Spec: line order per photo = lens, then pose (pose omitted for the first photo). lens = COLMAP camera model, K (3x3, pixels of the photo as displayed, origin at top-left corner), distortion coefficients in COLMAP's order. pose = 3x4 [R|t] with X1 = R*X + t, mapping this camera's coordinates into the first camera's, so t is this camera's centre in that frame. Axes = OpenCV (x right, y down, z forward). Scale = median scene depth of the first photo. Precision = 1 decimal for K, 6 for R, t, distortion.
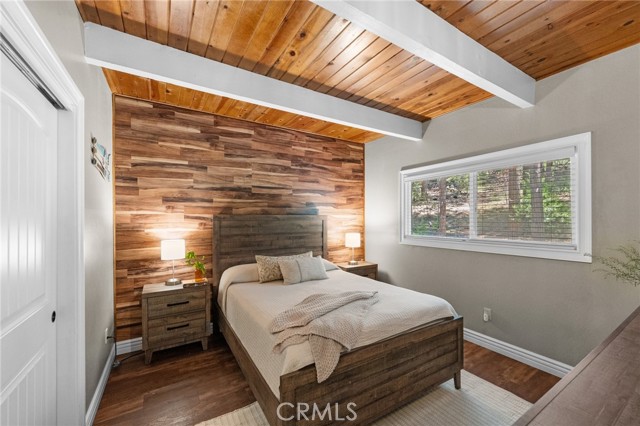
lens RADIAL K [[256.6, 0, 319.8], [0, 256.6, 216.4], [0, 0, 1]] dist [0.003227, -0.000887]
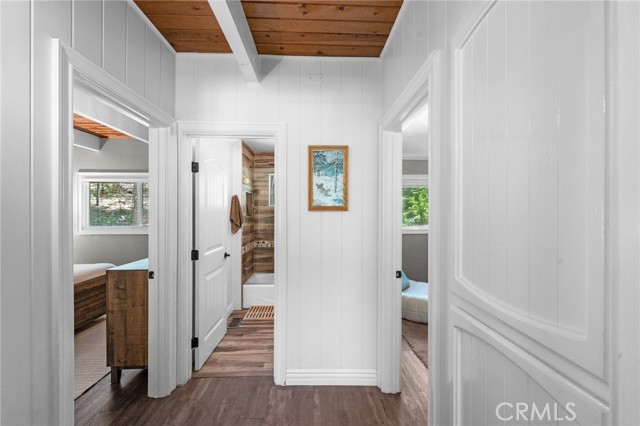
lens RADIAL K [[256.6, 0, 320.4], [0, 256.6, 212.2], [0, 0, 1]] dist [0.003227, -0.000887]
pose [[0.497161, 0.000218, 0.867659, -0.134897], [-0.005986, 0.999977, 0.003179, -0.005200], [-0.867638, -0.006775, 0.497150, -0.477178]]
